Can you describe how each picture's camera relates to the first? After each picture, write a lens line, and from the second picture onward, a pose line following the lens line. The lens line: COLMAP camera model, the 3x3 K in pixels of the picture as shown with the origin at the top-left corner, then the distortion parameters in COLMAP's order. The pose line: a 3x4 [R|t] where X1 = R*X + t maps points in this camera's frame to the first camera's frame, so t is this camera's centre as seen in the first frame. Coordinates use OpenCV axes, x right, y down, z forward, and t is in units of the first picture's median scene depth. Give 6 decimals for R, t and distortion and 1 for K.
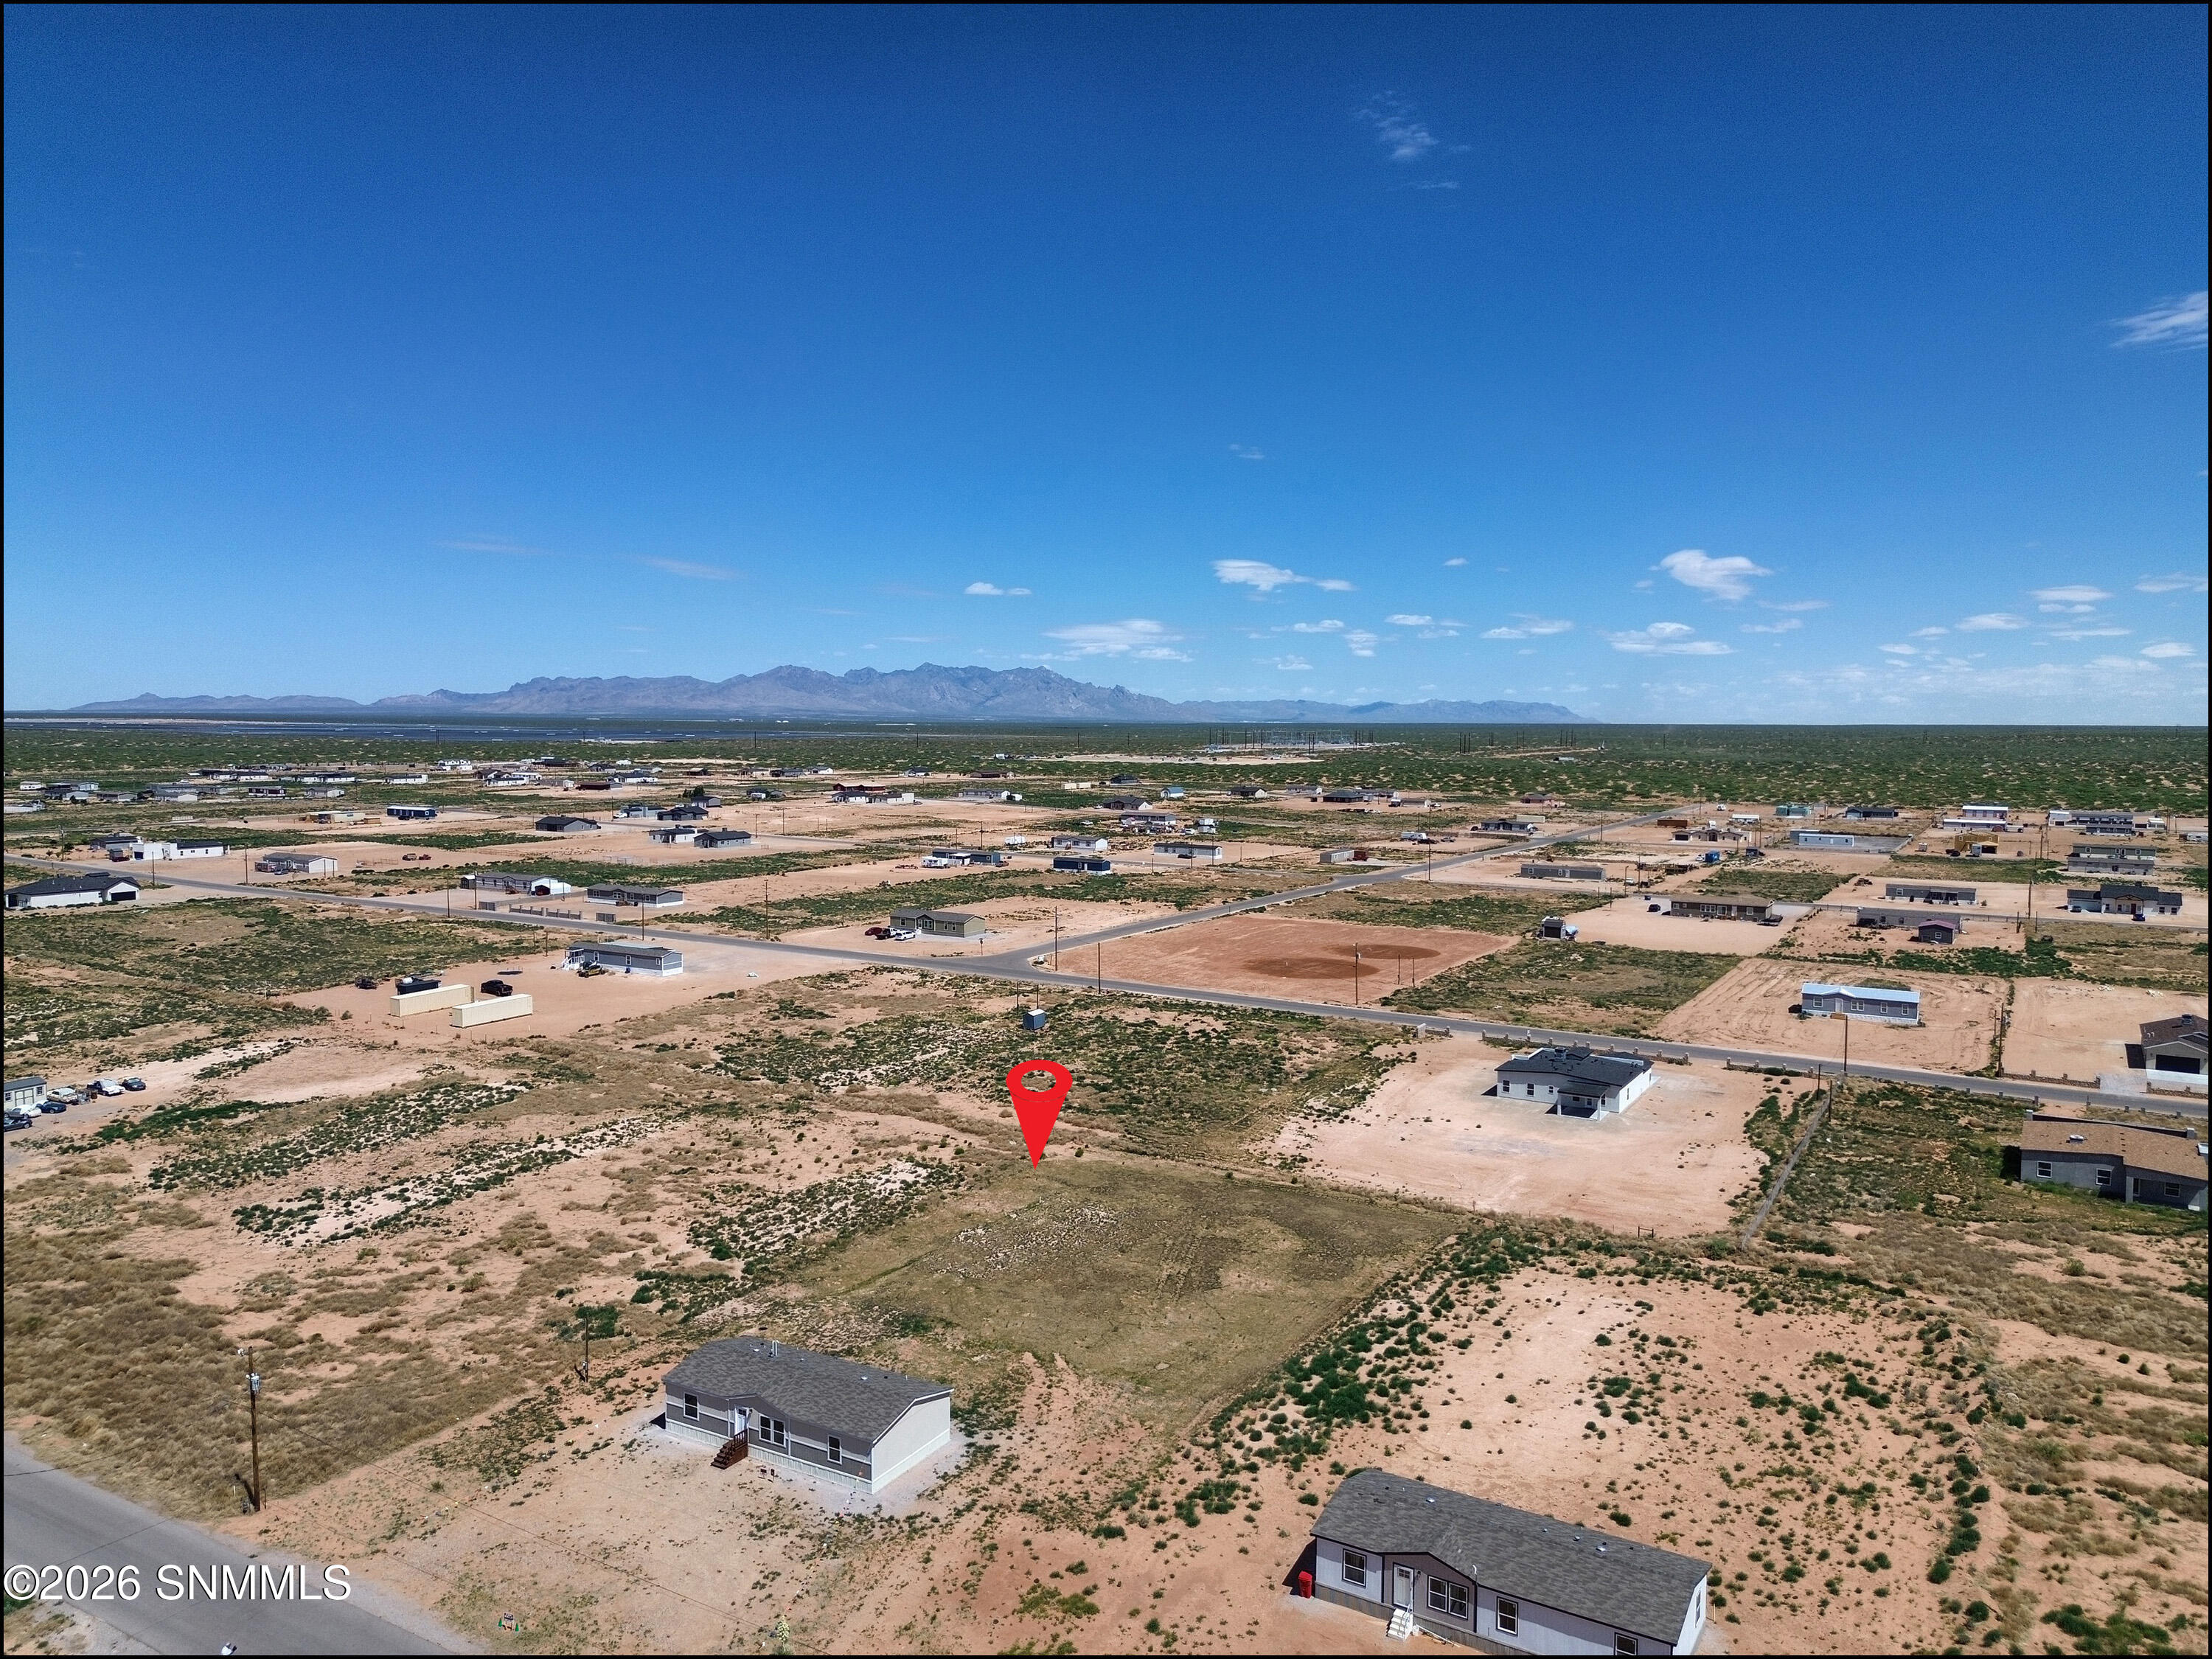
lens RADIAL K [[1563.5, 0, 1106.4], [0, 1563.5, 842.6], [0, 0, 1]] dist [0.064725, -0.055986]
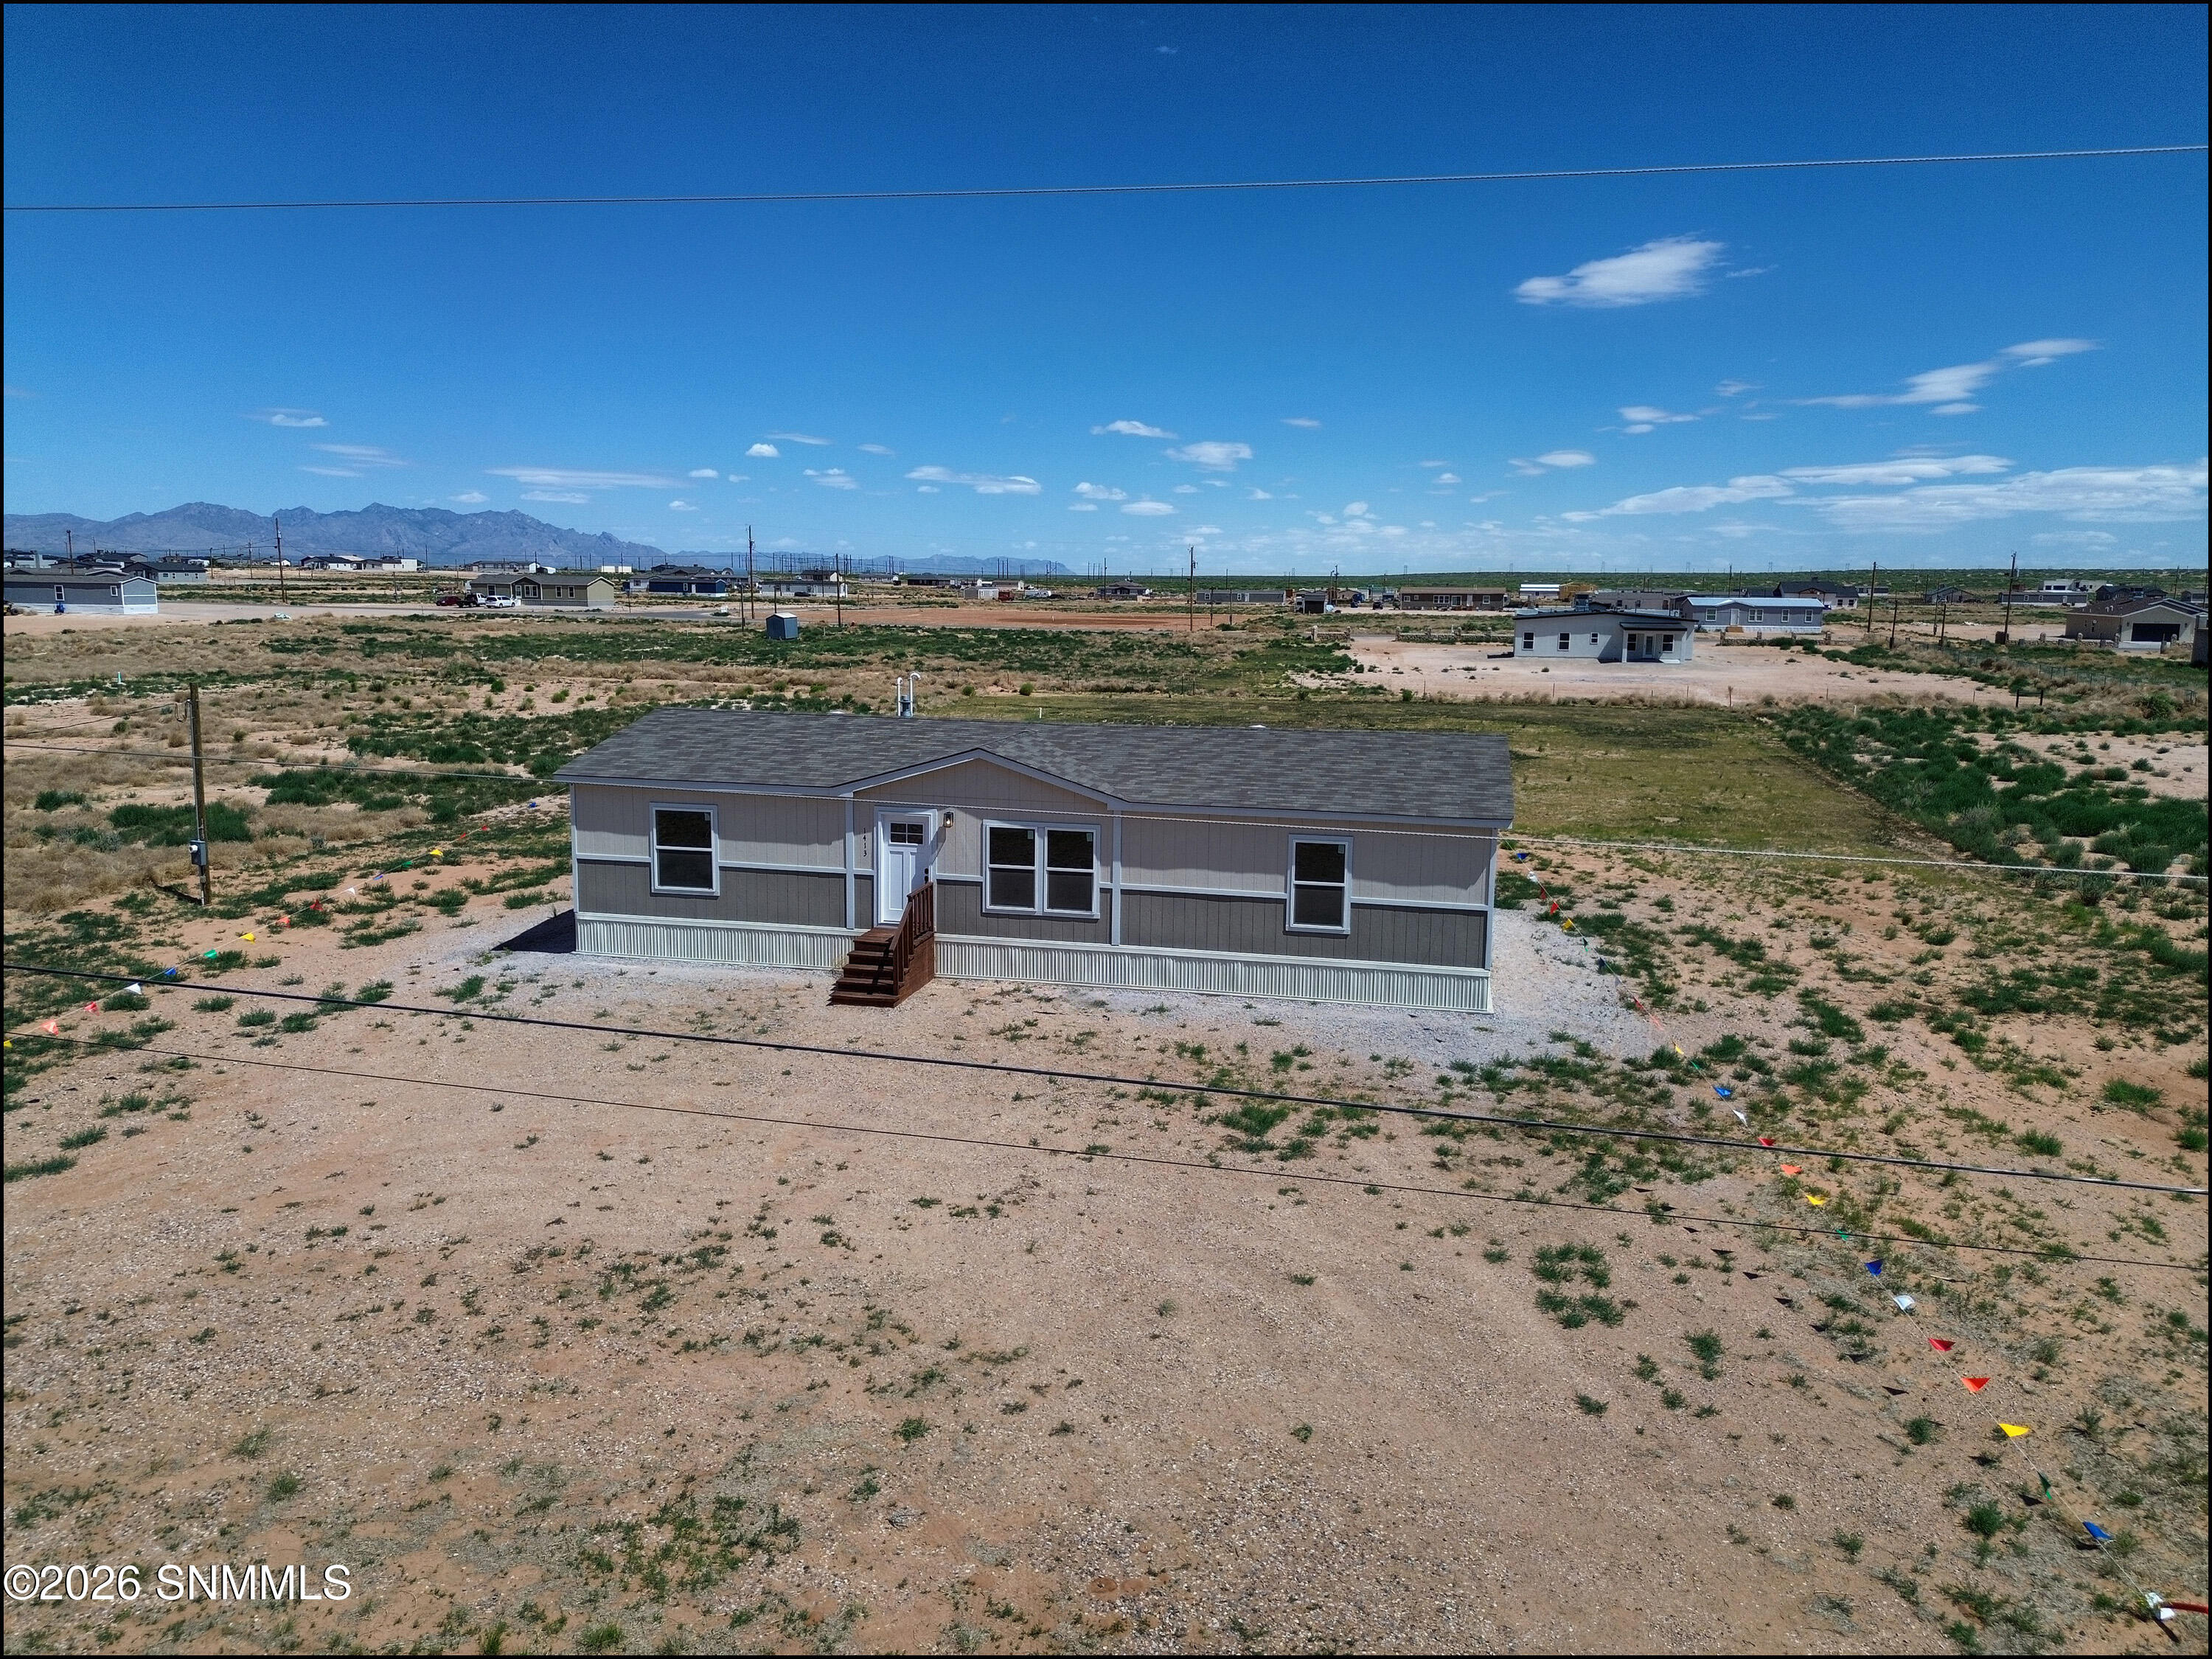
lens RADIAL K [[1563.5, 0, 1102.3], [0, 1563.5, 839.0], [0, 0, 1]] dist [0.064725, -0.055986]
pose [[0.952477, -0.044313, 0.301370, -0.252982], [0.017478, 0.995682, 0.091166, 0.301735], [-0.304109, -0.081567, 0.949139, 0.644444]]
